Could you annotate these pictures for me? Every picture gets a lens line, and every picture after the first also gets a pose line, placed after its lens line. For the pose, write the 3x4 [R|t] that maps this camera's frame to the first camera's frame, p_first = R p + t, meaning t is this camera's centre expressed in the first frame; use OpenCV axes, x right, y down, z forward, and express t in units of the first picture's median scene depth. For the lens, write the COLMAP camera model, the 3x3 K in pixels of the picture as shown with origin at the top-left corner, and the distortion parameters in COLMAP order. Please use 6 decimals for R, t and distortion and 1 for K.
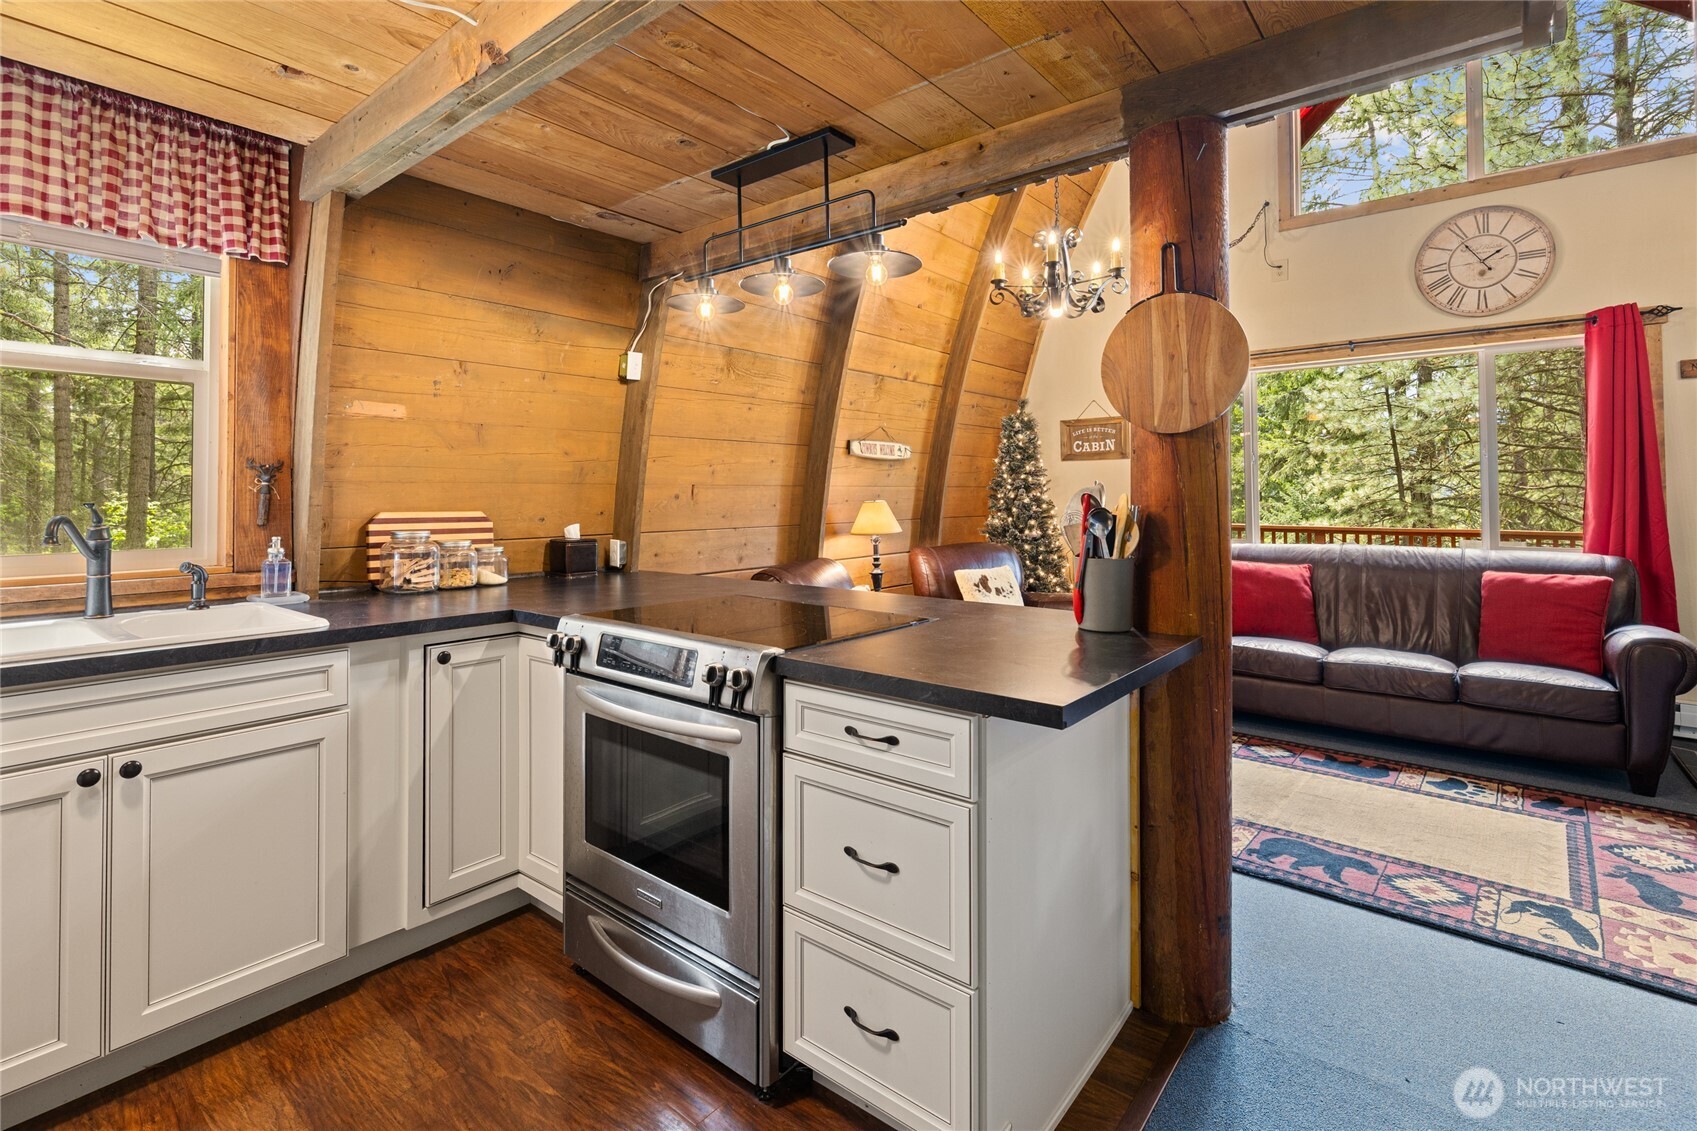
lens RADIAL K [[785.0, 0, 834.3], [0, 785.0, 480.2], [0, 0, 1]] dist [-0.010453, 0.003919]
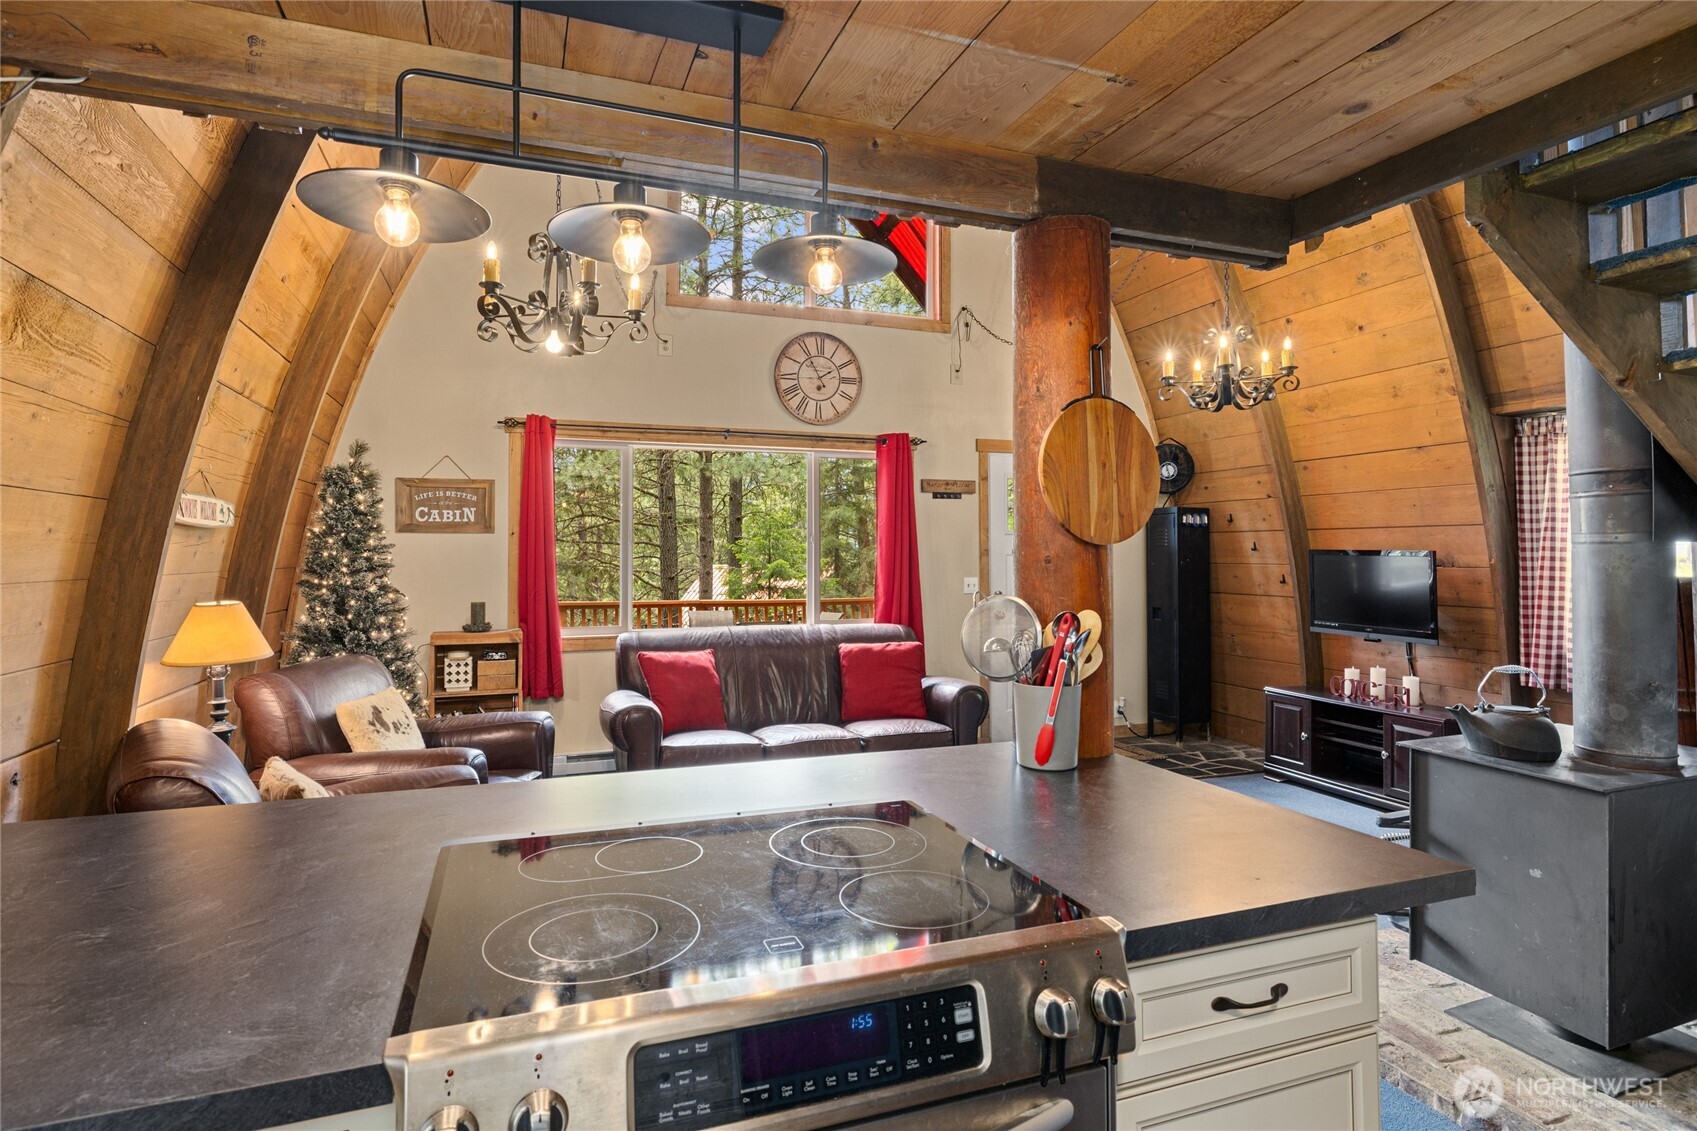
lens RADIAL K [[865.4, 0, 830.7], [0, 865.4, 530.4], [0, 0, 1]] dist [-0.005414, -0.000178]
pose [[0.506237, 0.031098, 0.861833, -0.400488], [-0.019172, 0.999508, -0.024804, -0.028091], [-0.862181, -0.003966, 0.506584, 0.468036]]
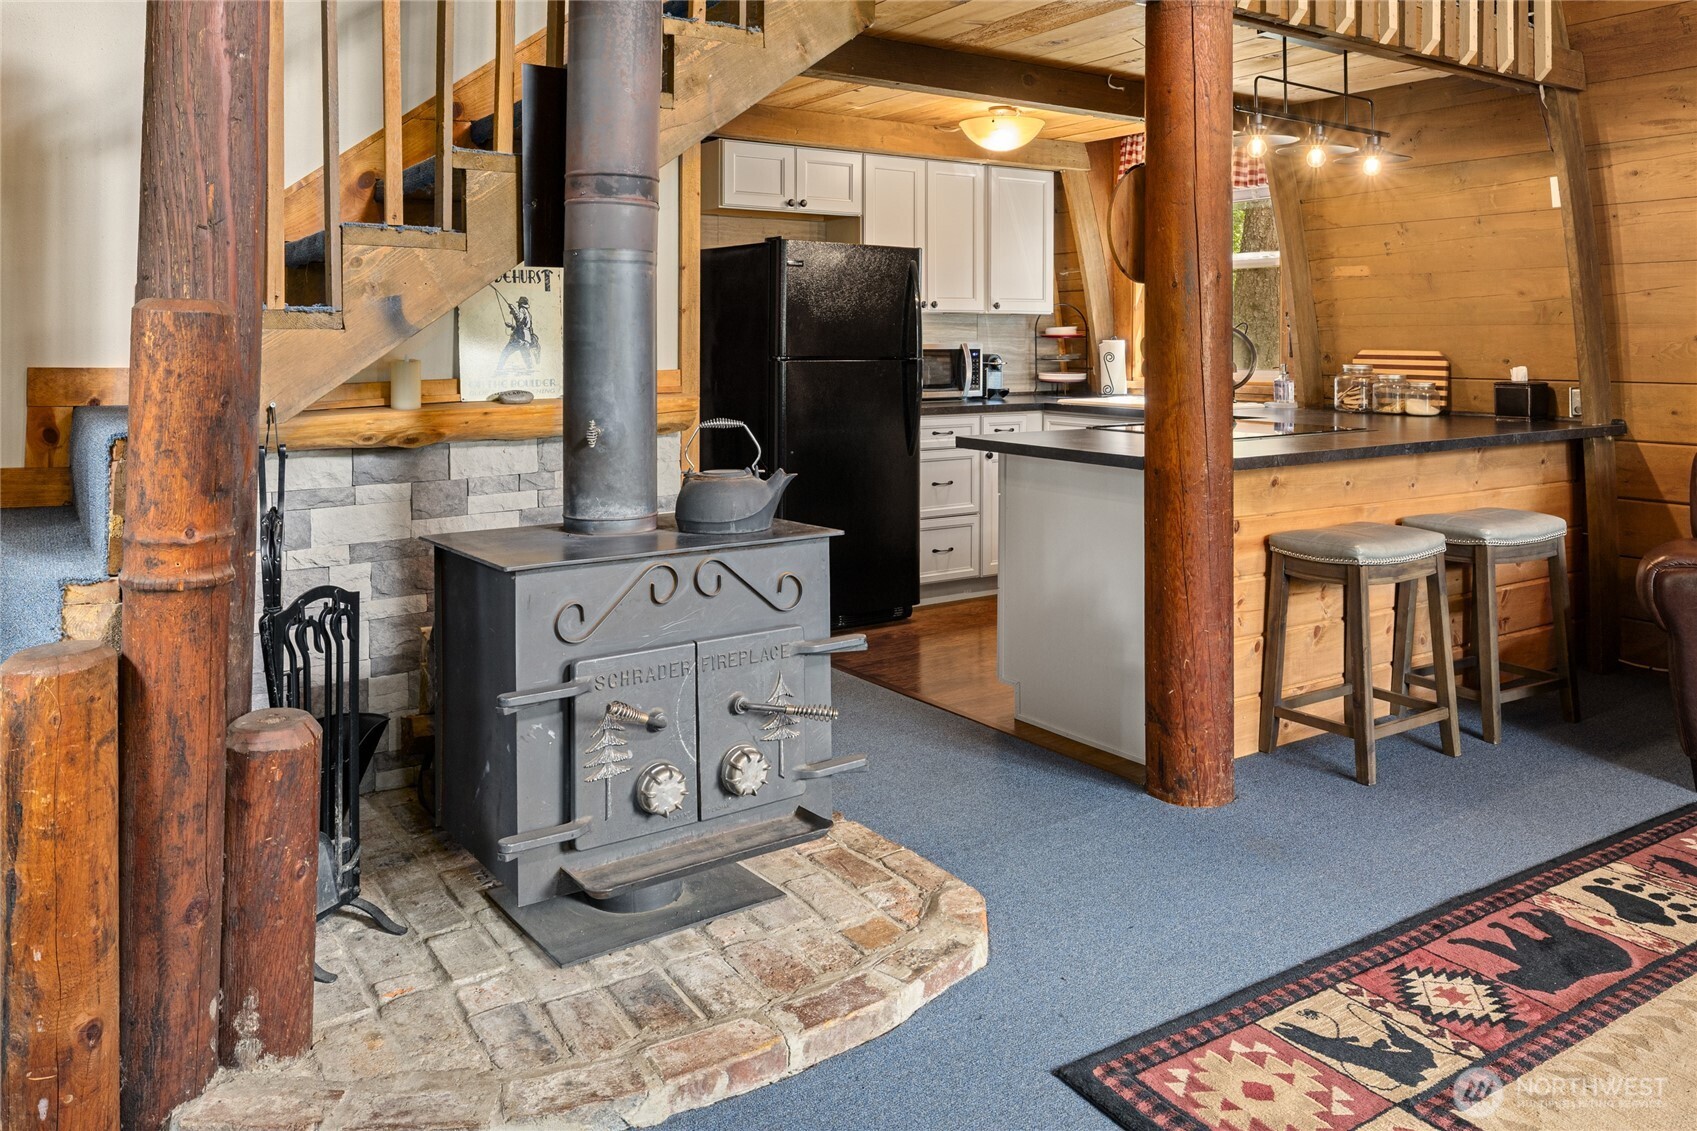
lens RADIAL K [[1209.0, 0, 828.2], [0, 1209.0, 342.0], [0, 0, 1]] dist [-0.007225, 0.005718]
pose [[-0.284020, 0.004680, -0.958807, 1.432114], [0.018006, 0.999838, -0.000454, 0.011832], [0.958649, -0.017393, -0.284058, 0.652757]]
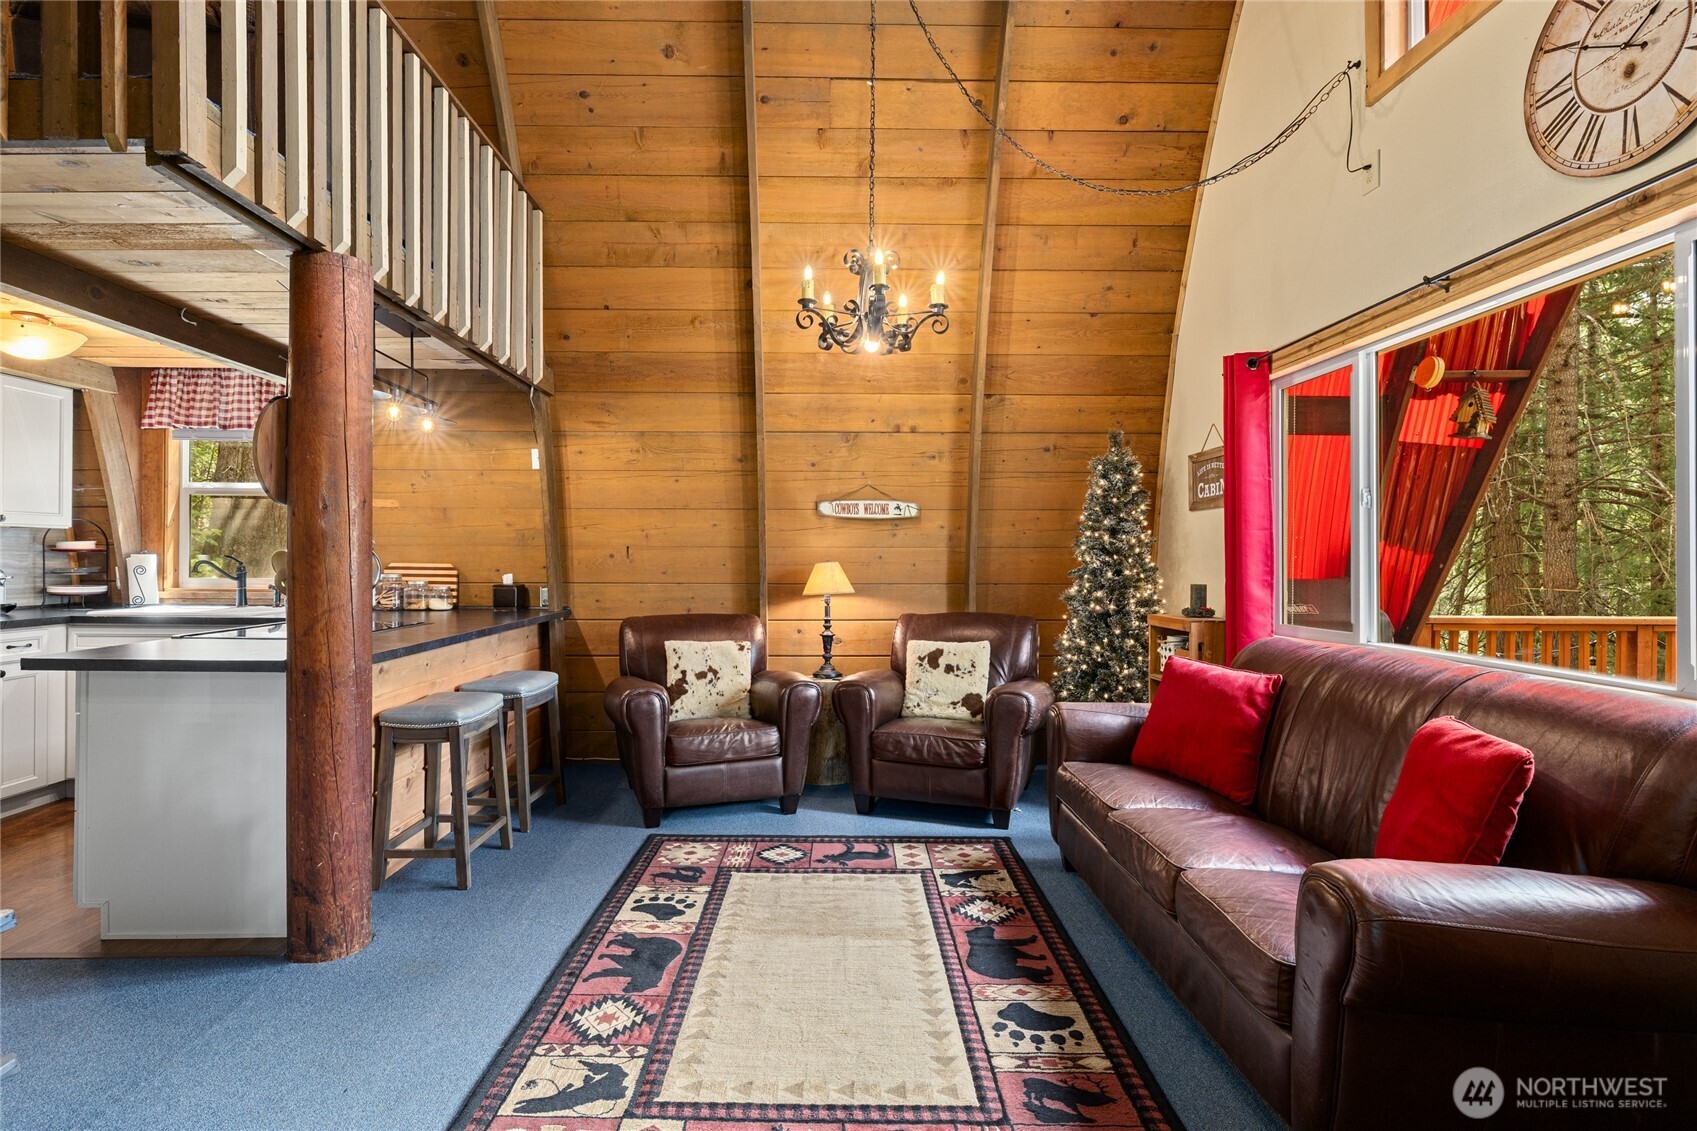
lens RADIAL K [[833.4, 0, 822.2], [0, 833.4, 554.4], [0, 0, 1]] dist [-0.011188, 0.002933]
pose [[0.652763, 0.003269, -0.757555, 1.282783], [0.006983, 0.999922, 0.010331, 0.009242], [0.757530, -0.012034, 0.652690, 0.476710]]
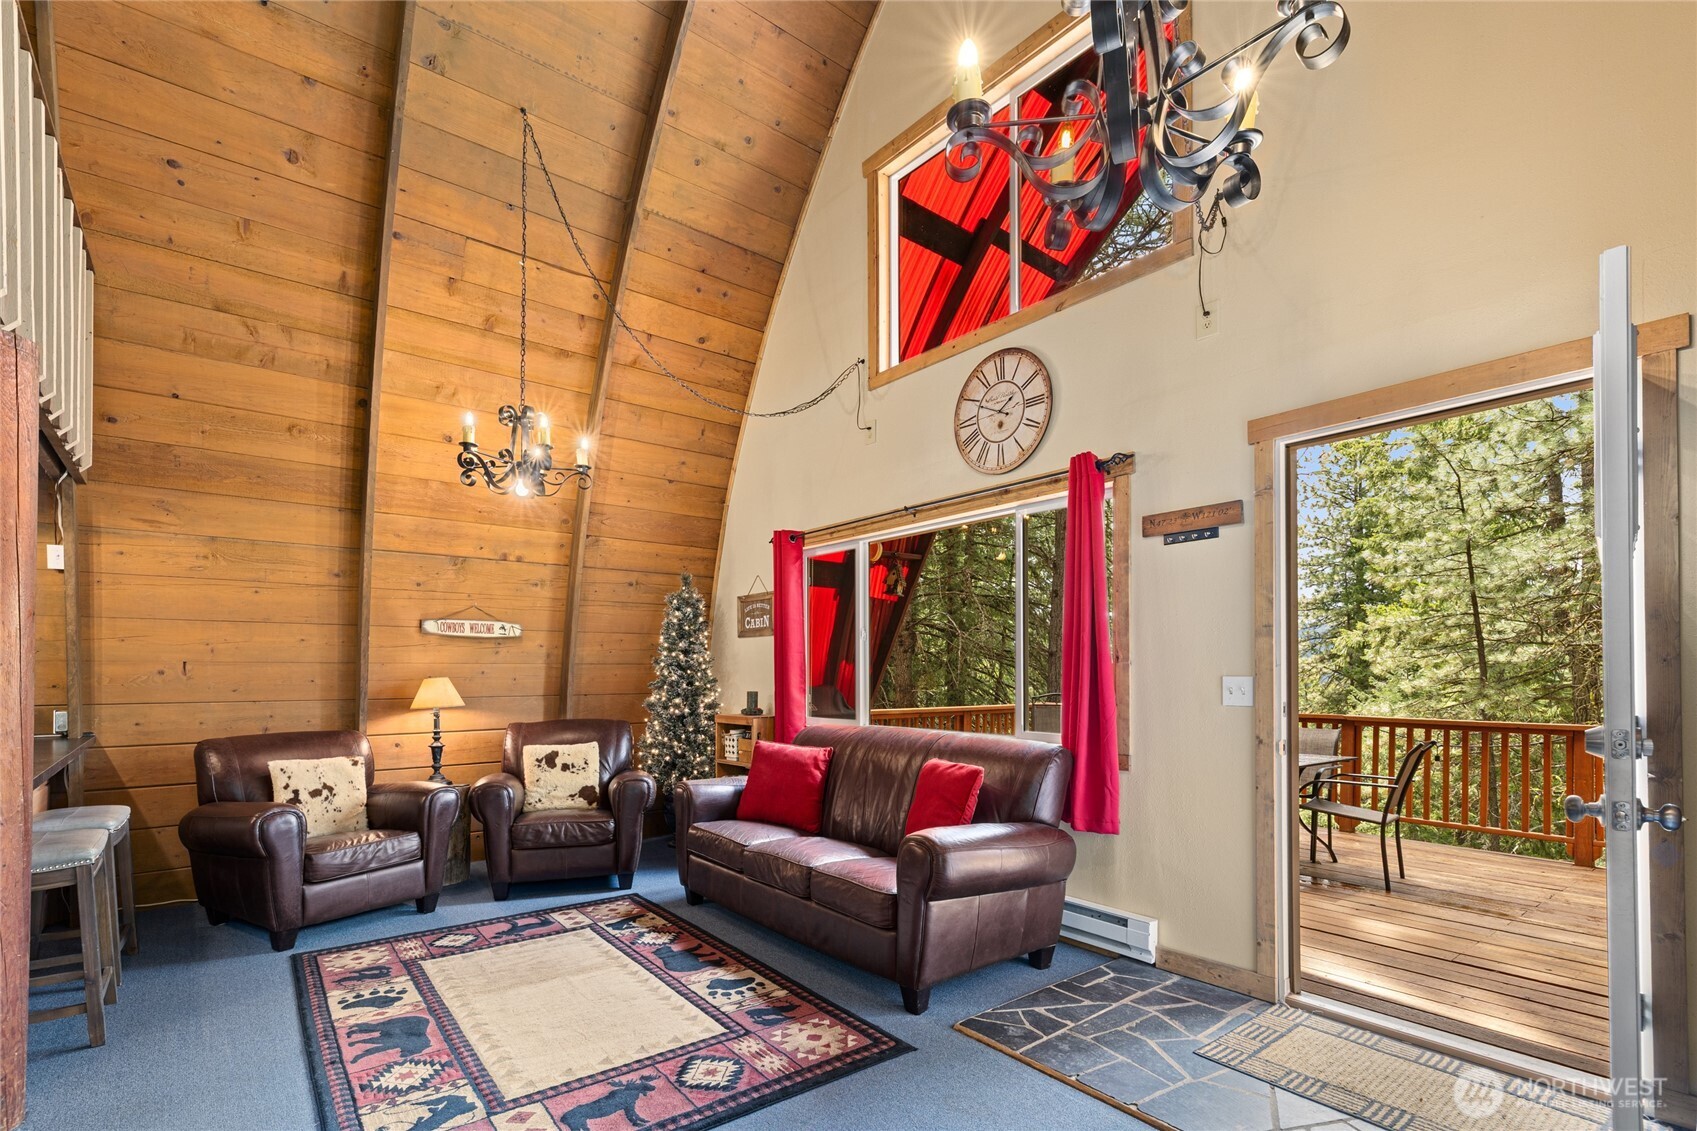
lens RADIAL K [[792.0, 0, 834.0], [0, 792.0, 661.5], [0, 0, 1]] dist [0.003787, -0.000589]
pose [[0.979976, 0.000634, -0.199113, 1.190858], [0.000156, 0.999992, 0.003952, 0.001802], [0.199114, -0.003904, 0.979969, 0.108150]]
